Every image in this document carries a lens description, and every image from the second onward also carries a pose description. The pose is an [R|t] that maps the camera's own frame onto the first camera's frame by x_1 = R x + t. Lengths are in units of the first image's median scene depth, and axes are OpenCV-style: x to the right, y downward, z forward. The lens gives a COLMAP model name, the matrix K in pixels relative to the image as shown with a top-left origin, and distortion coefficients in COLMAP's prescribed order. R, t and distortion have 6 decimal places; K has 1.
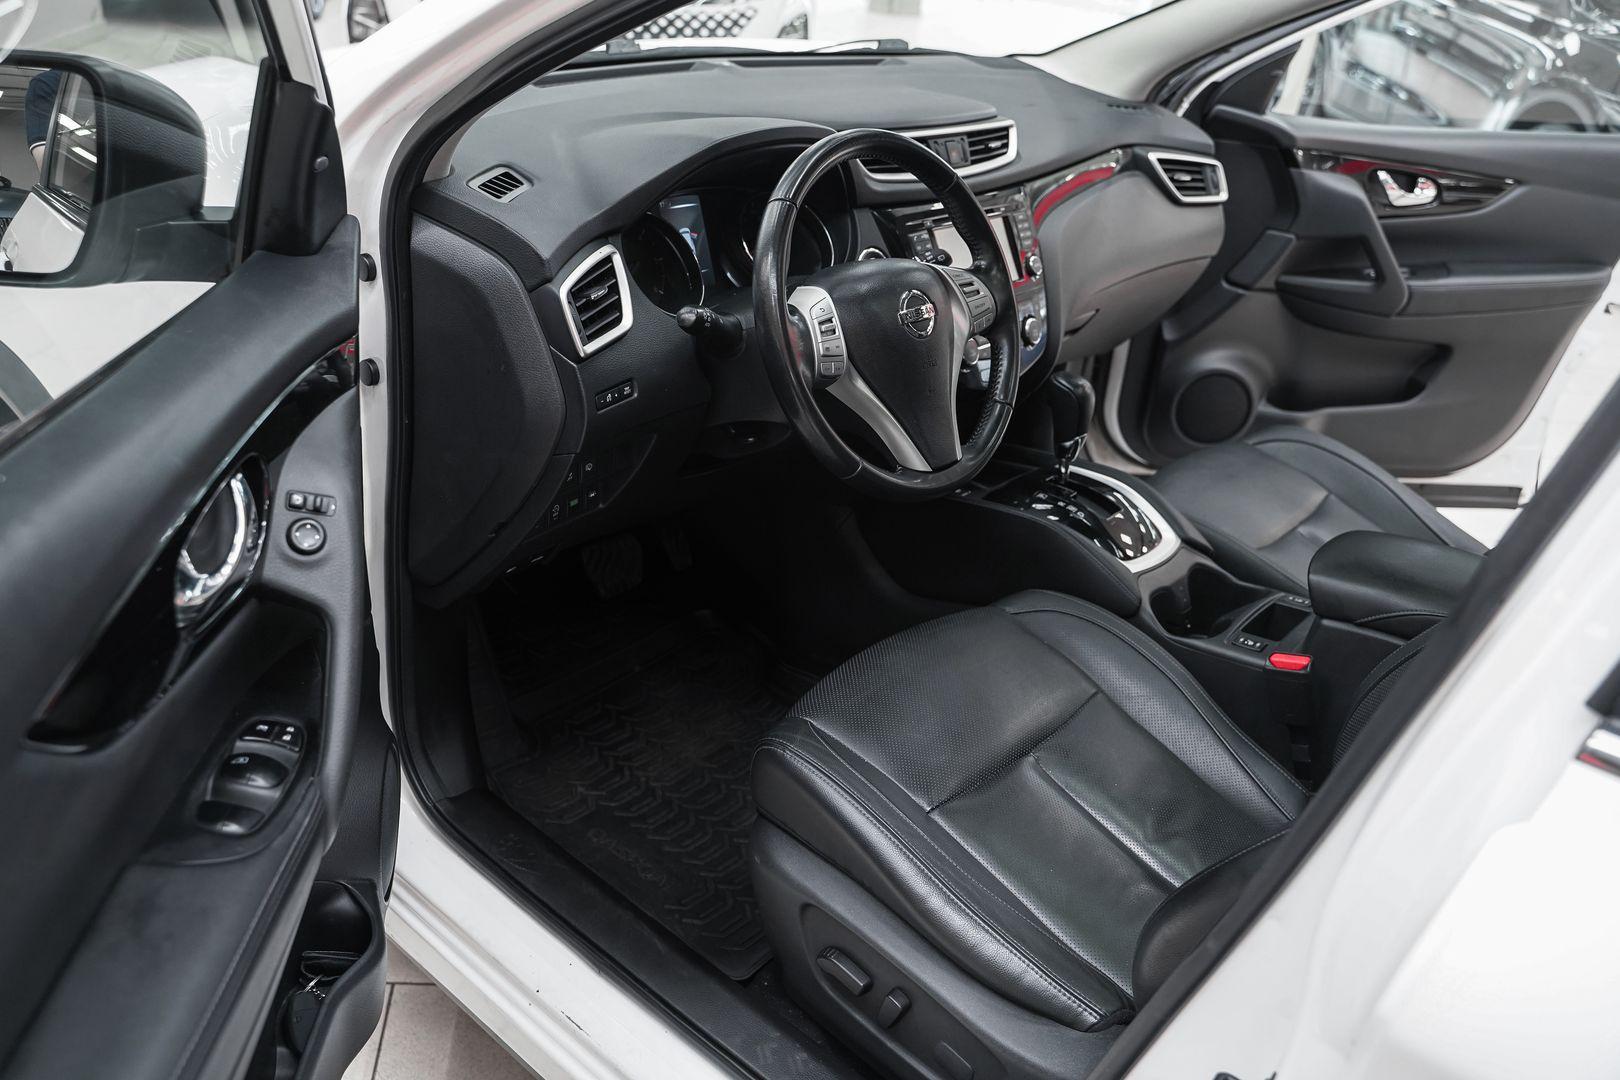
lens RADIAL K [[1302.6, 0, 790.1], [0, 1302.6, 555.2], [0, 0, 1]] dist [-0.113536, 0.081179]
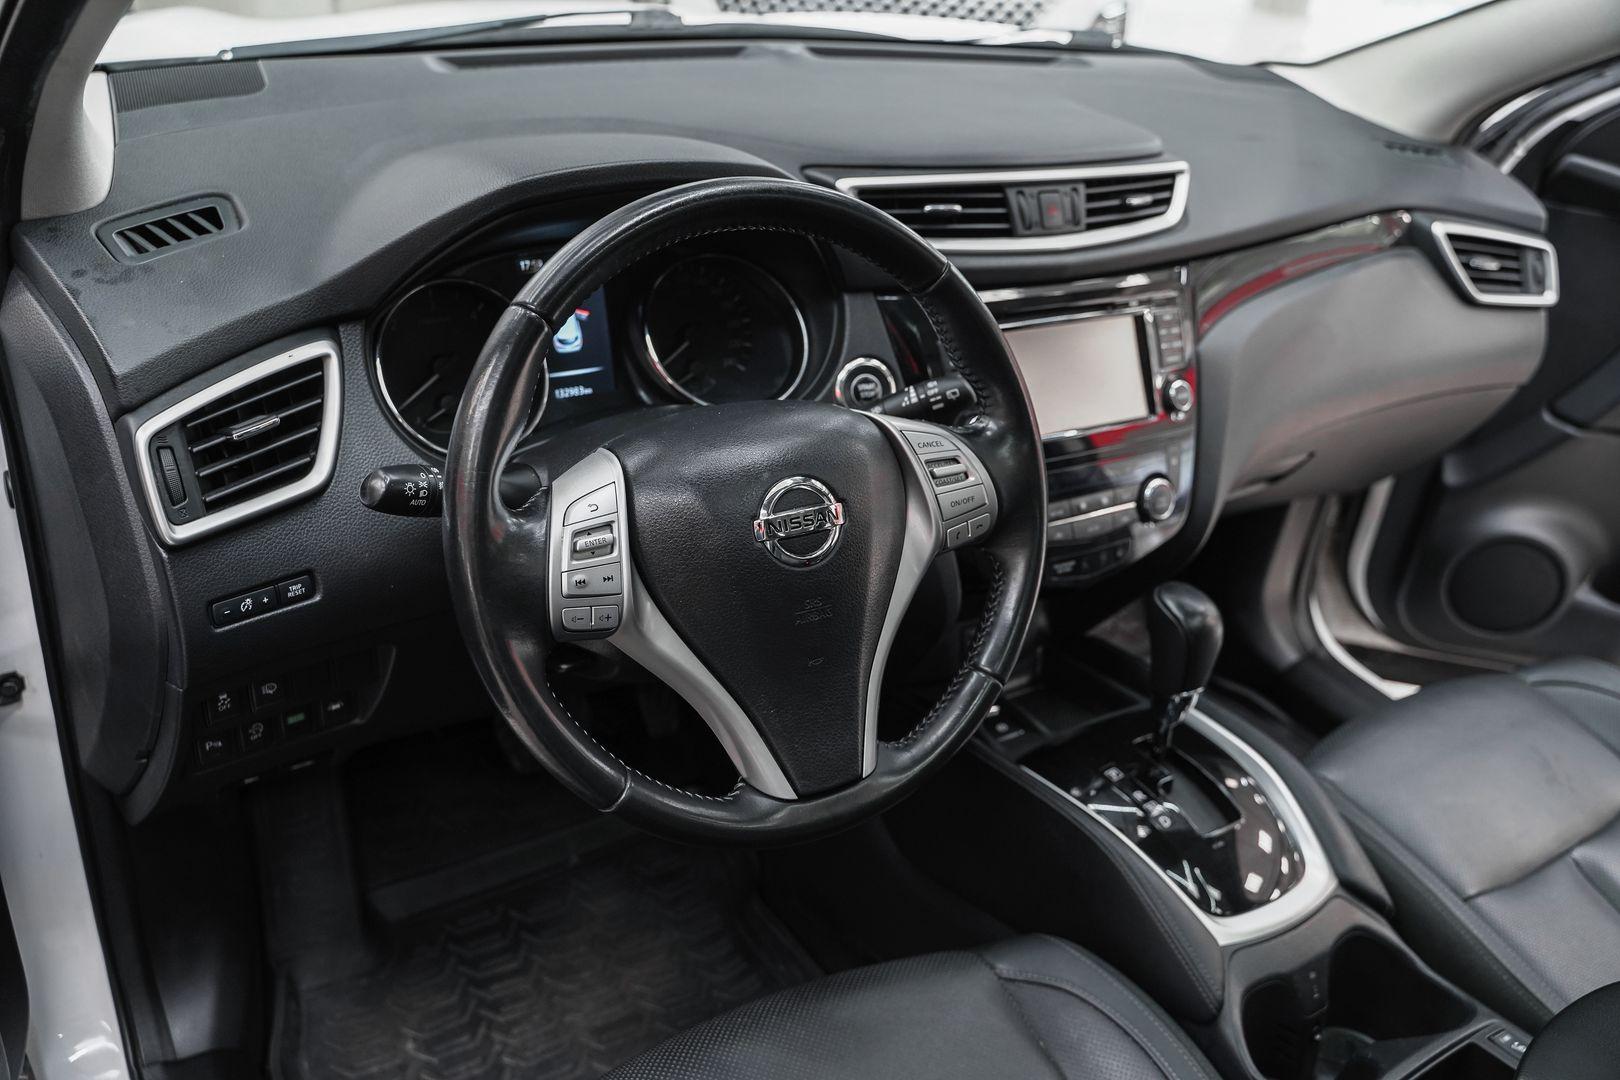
lens RADIAL K [[1302.6, 0, 790.1], [0, 1302.6, 555.2], [0, 0, 1]] dist [-0.113536, 0.081179]
pose [[0.960505, 0.144840, -0.237596, 0.152180], [-0.142141, 0.989435, 0.028547, -0.125204], [0.239221, 0.006352, 0.970944, 0.309383]]
